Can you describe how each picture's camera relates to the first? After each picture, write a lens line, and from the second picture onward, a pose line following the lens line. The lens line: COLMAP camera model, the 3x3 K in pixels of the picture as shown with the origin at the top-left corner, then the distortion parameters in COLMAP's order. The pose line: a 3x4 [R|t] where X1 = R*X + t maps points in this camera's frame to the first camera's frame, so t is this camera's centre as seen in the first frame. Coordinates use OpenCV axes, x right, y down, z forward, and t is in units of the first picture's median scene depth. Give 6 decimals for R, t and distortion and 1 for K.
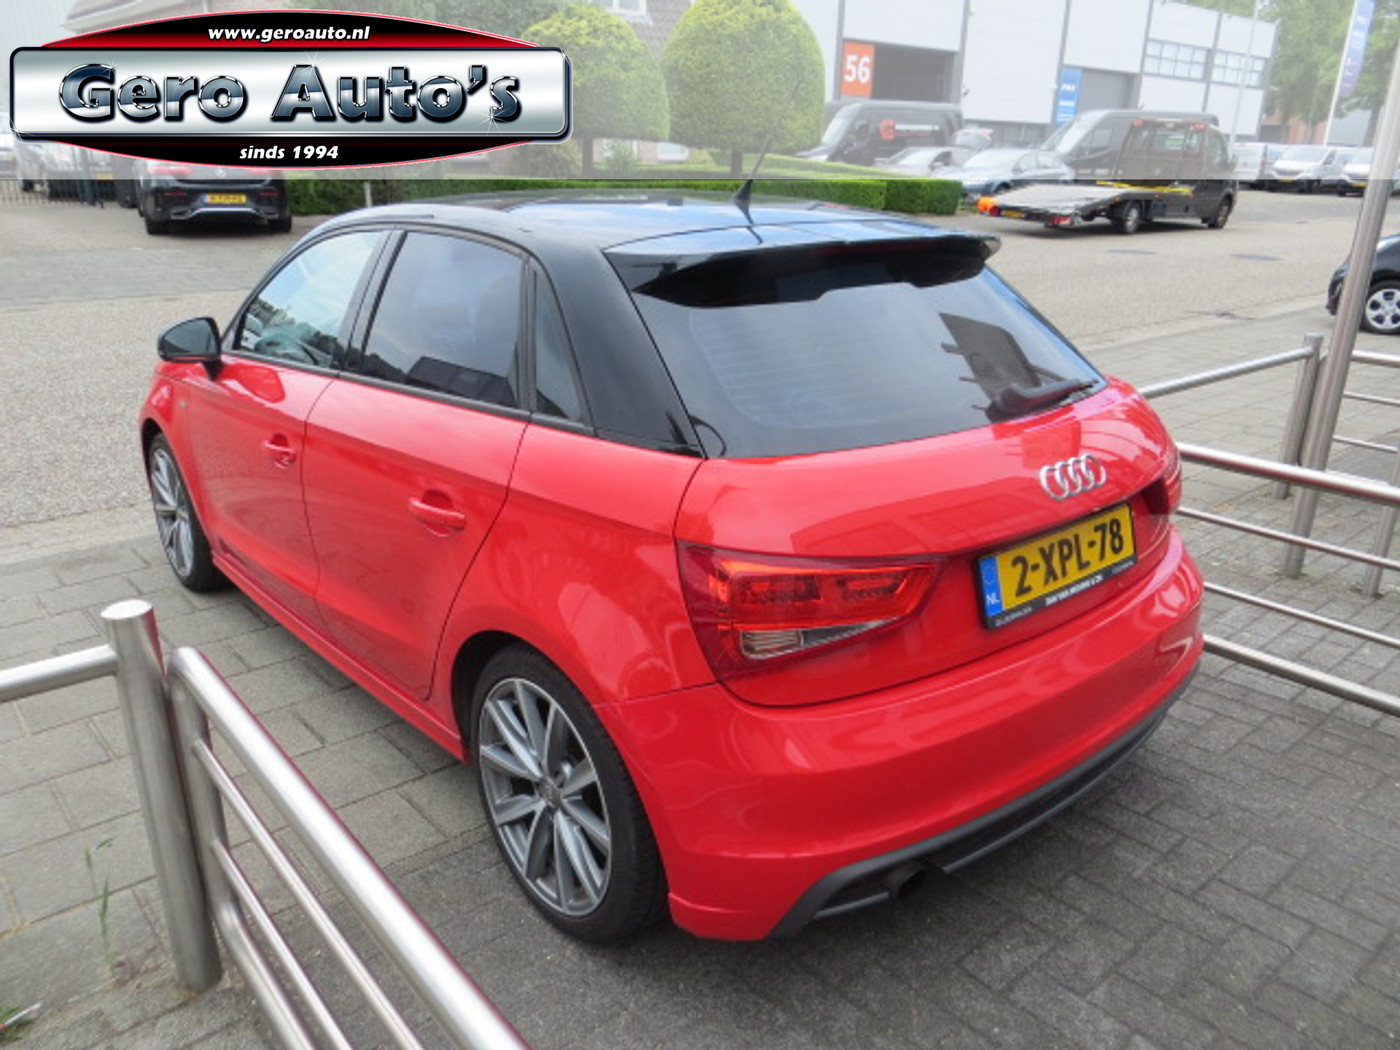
lens RADIAL K [[1038.4, 0, 700.0], [0, 1038.4, 525.0], [0, 0, 1]] dist [-0.058966, 0.028802]
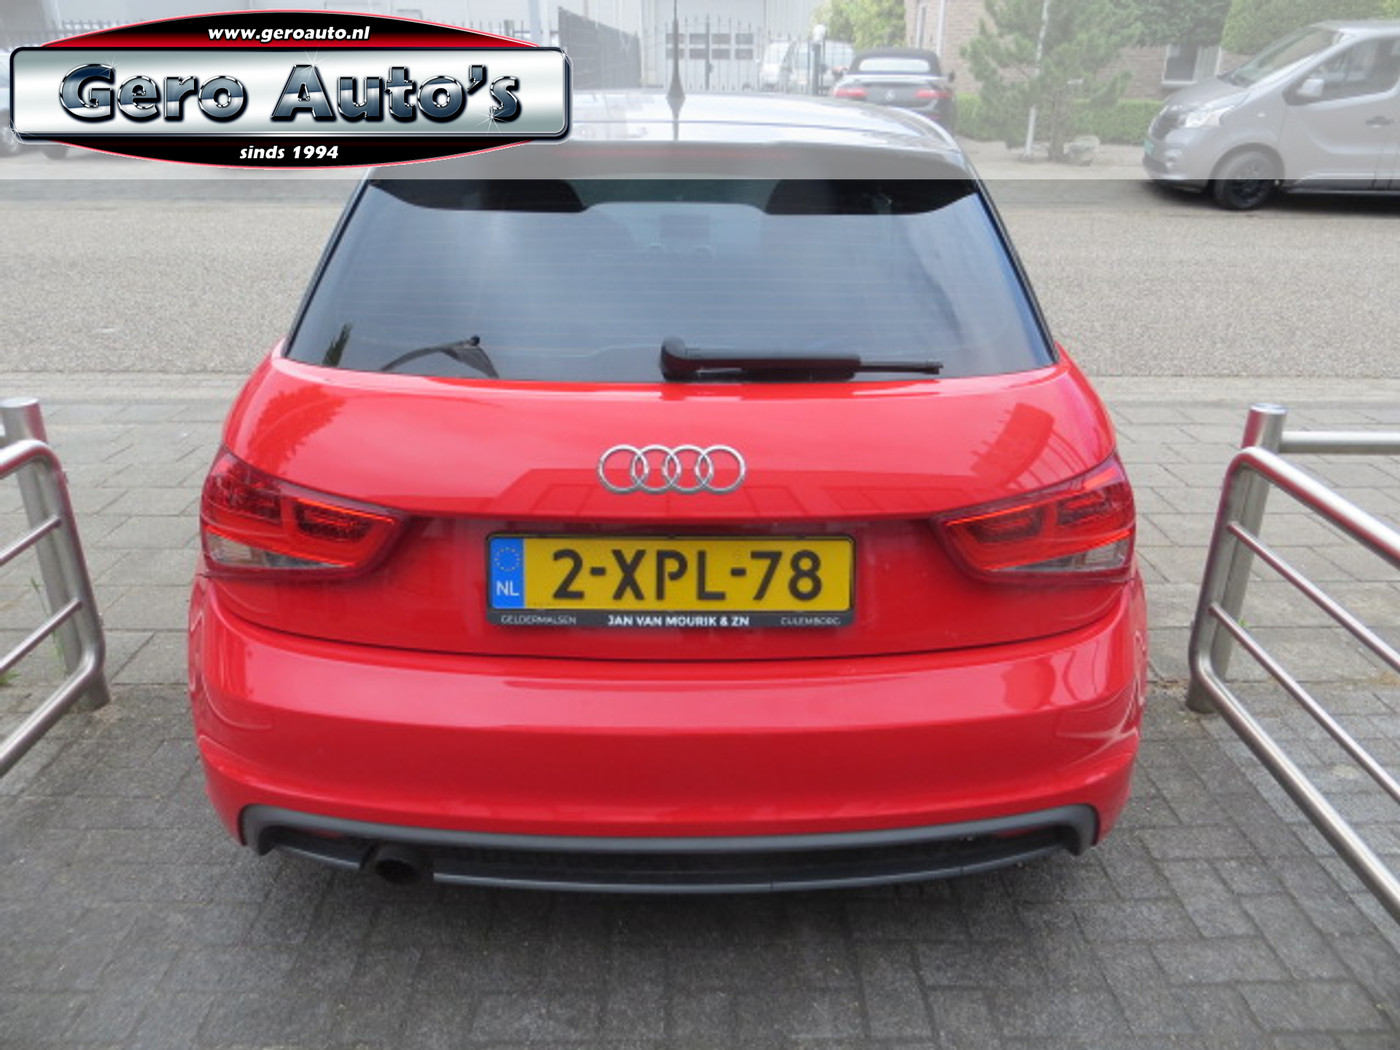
lens RADIAL K [[1038.4, 0, 700.0], [0, 1038.4, 525.0], [0, 0, 1]] dist [-0.058966, 0.028802]
pose [[0.770250, 0.252522, -0.585617, 0.801133], [-0.211862, 0.967435, 0.138507, -0.112070], [0.601523, 0.017385, 0.798667, 0.414176]]
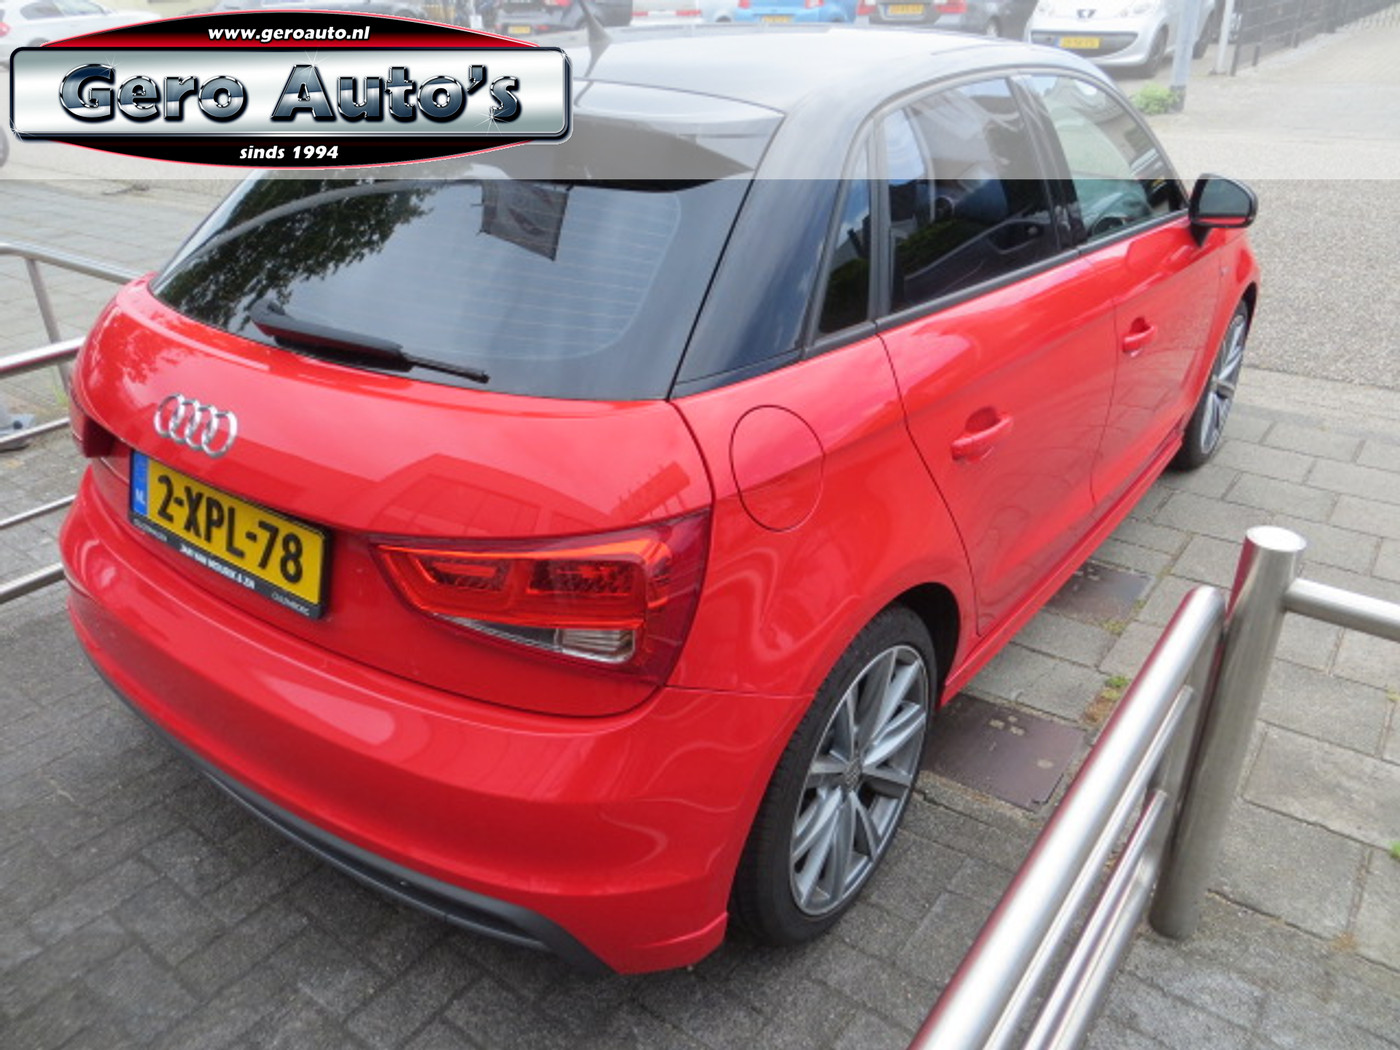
lens RADIAL K [[1038.4, 0, 700.0], [0, 1038.4, 525.0], [0, 0, 1]] dist [-0.058966, 0.028802]
pose [[0.239560, 0.443927, -0.863446, 1.130469], [-0.307567, 0.878237, 0.366199, -0.372502], [0.920877, 0.177841, 0.346928, 1.070840]]
